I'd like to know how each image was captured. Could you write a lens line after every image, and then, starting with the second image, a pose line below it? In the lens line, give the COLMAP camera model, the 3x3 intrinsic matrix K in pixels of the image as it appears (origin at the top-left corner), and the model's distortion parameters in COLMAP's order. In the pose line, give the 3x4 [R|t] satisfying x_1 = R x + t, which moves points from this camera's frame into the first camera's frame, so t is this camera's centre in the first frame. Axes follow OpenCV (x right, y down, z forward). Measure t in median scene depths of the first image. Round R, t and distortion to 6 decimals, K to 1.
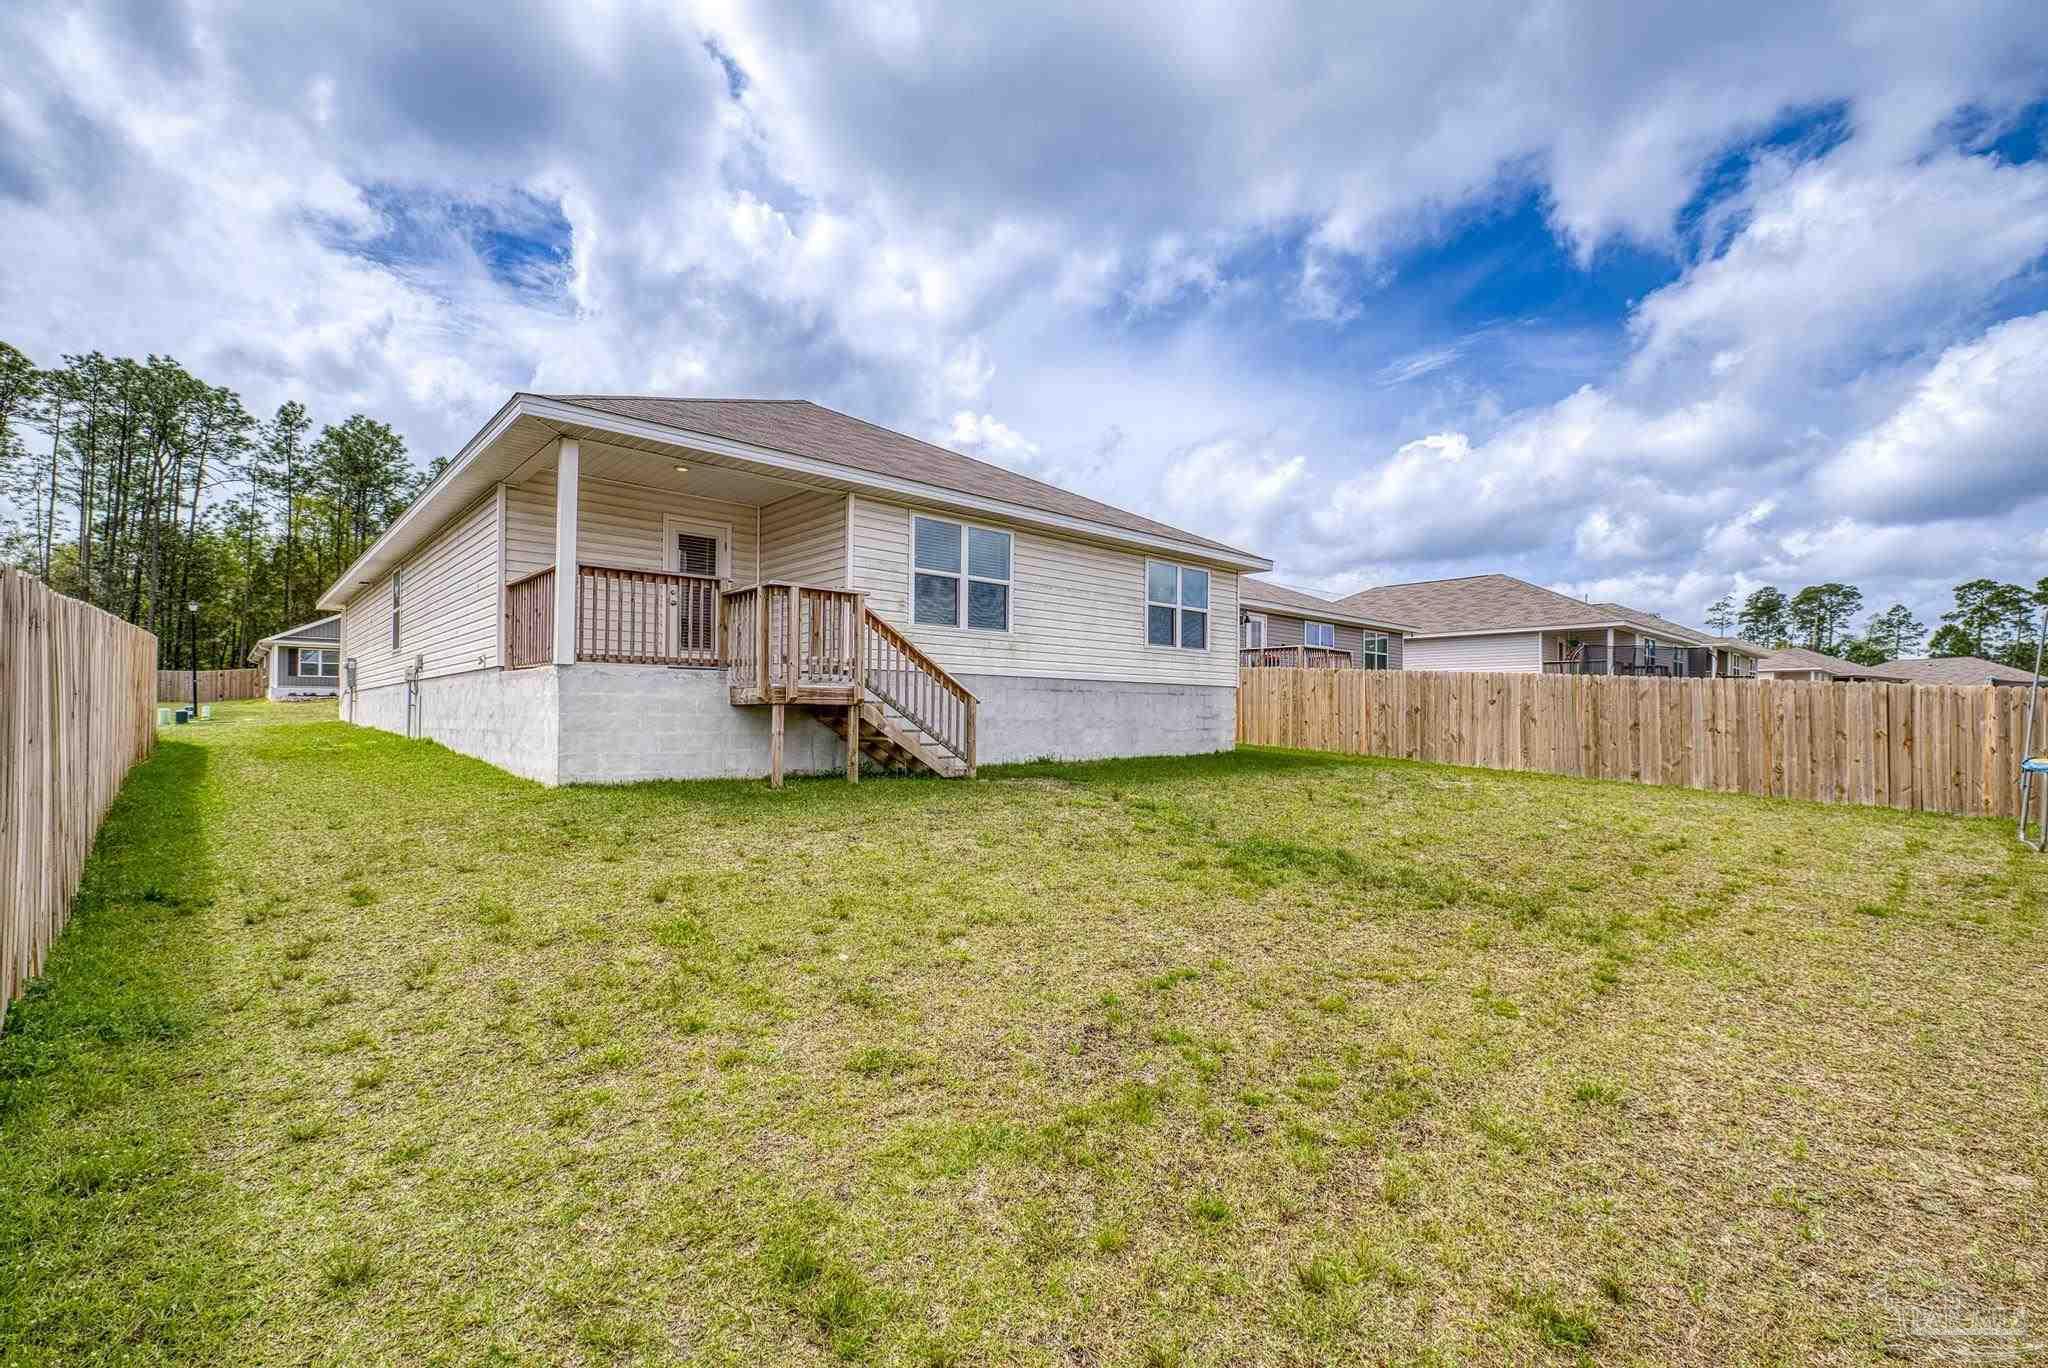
lens RADIAL K [[885.0, 0, 1017.6], [0, 885.0, 695.1], [0, 0, 1]] dist [0.002152, 0.000989]
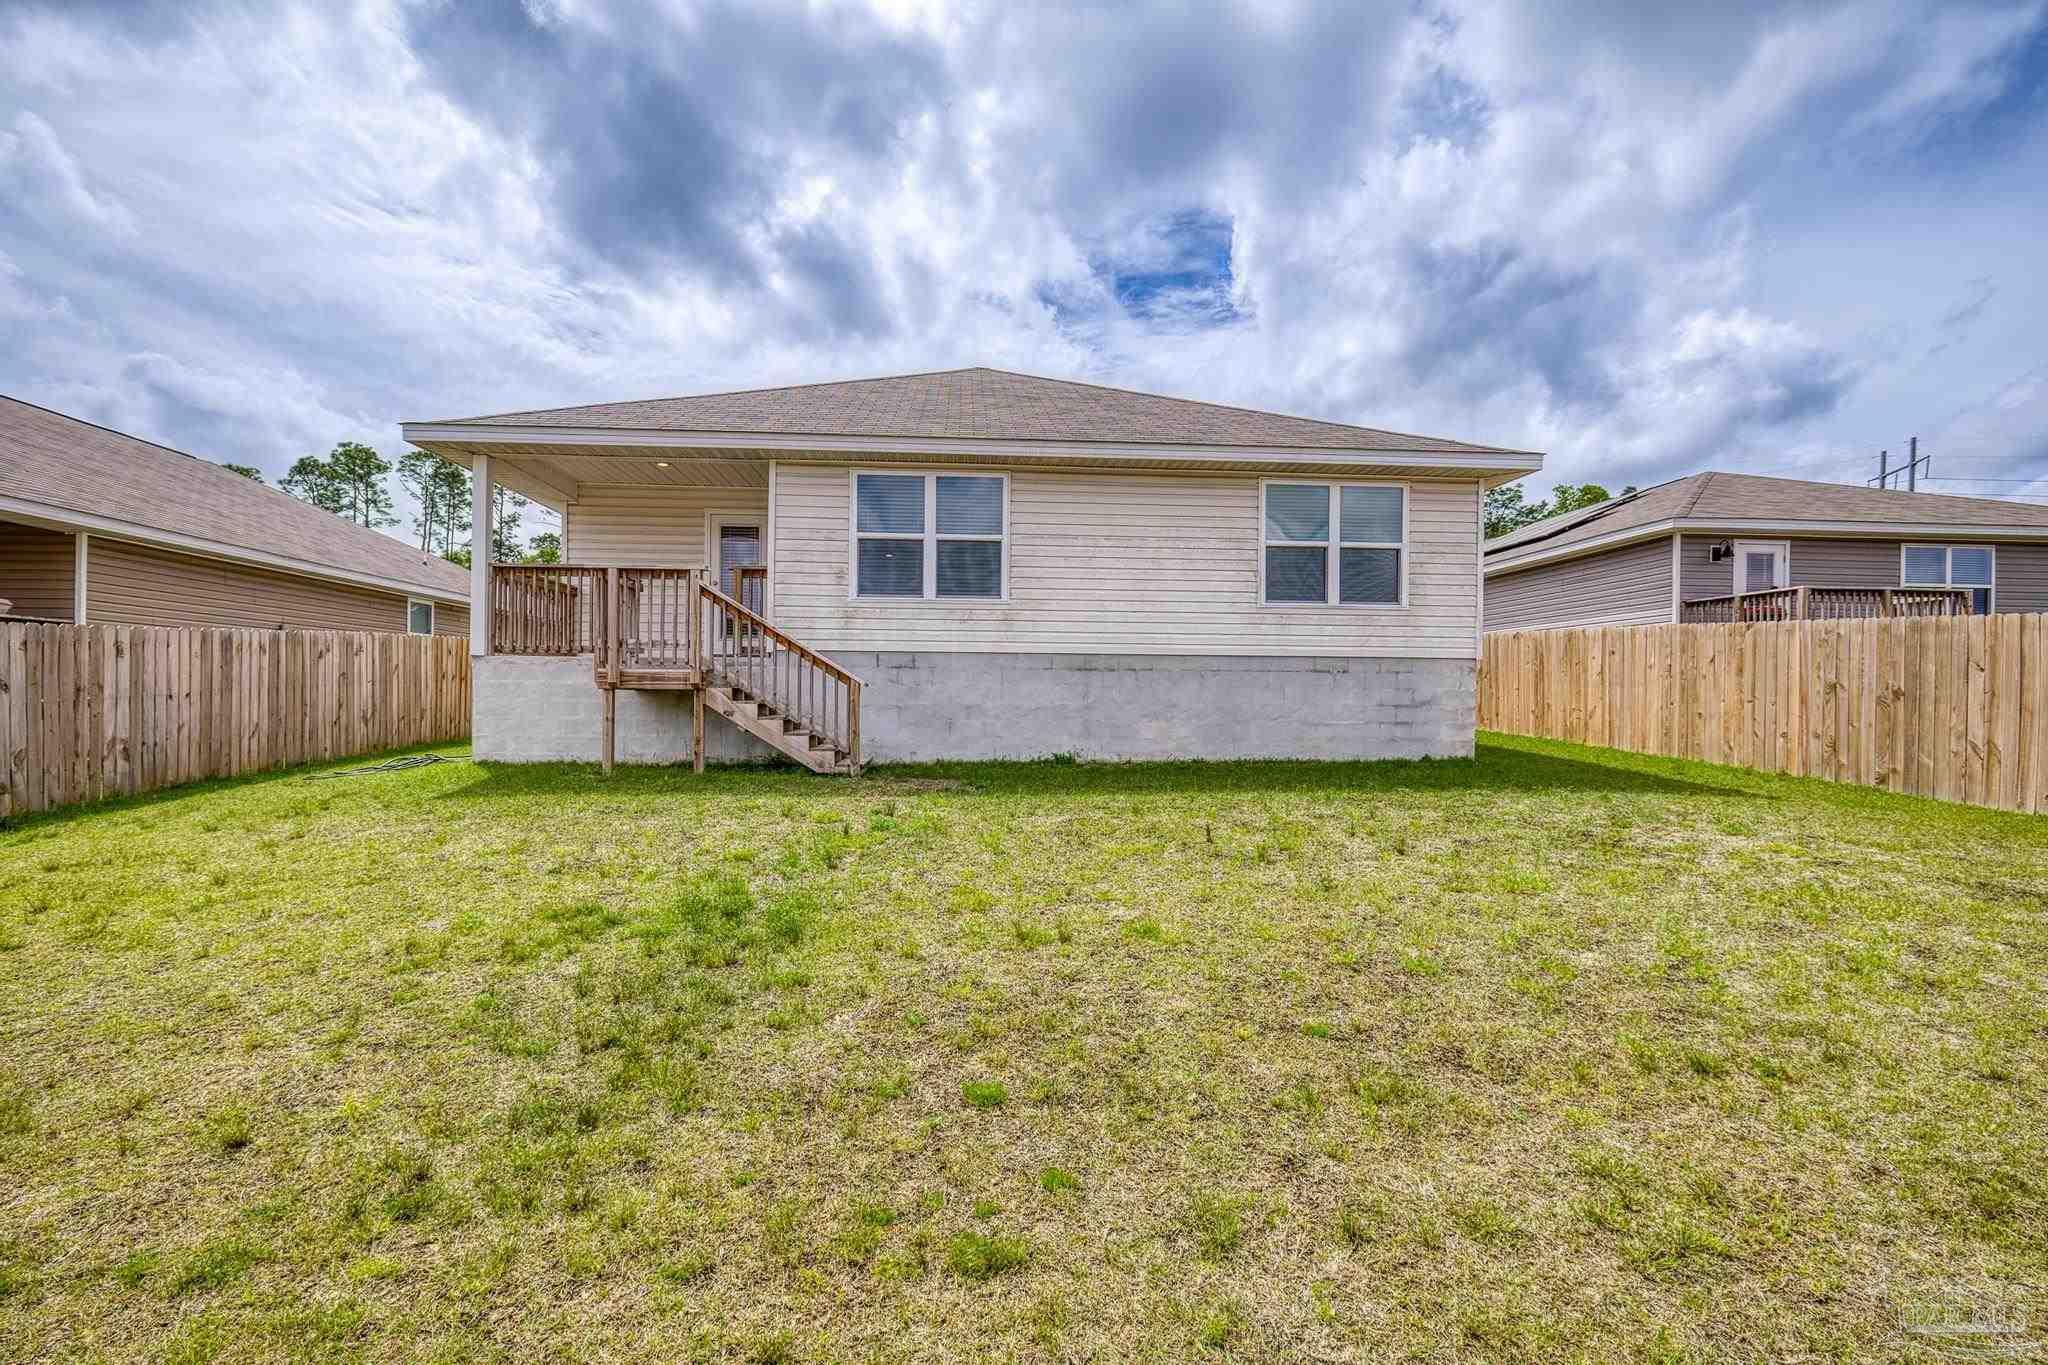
lens RADIAL K [[885.0, 0, 1014.5], [0, 885.0, 701.0], [0, 0, 1]] dist [0.002152, 0.000989]
pose [[0.784381, 0.000499, -0.620279, 0.431751], [0.012127, 0.999796, 0.016138, 0.007984], [0.620160, -0.020180, 0.784215, 0.318980]]
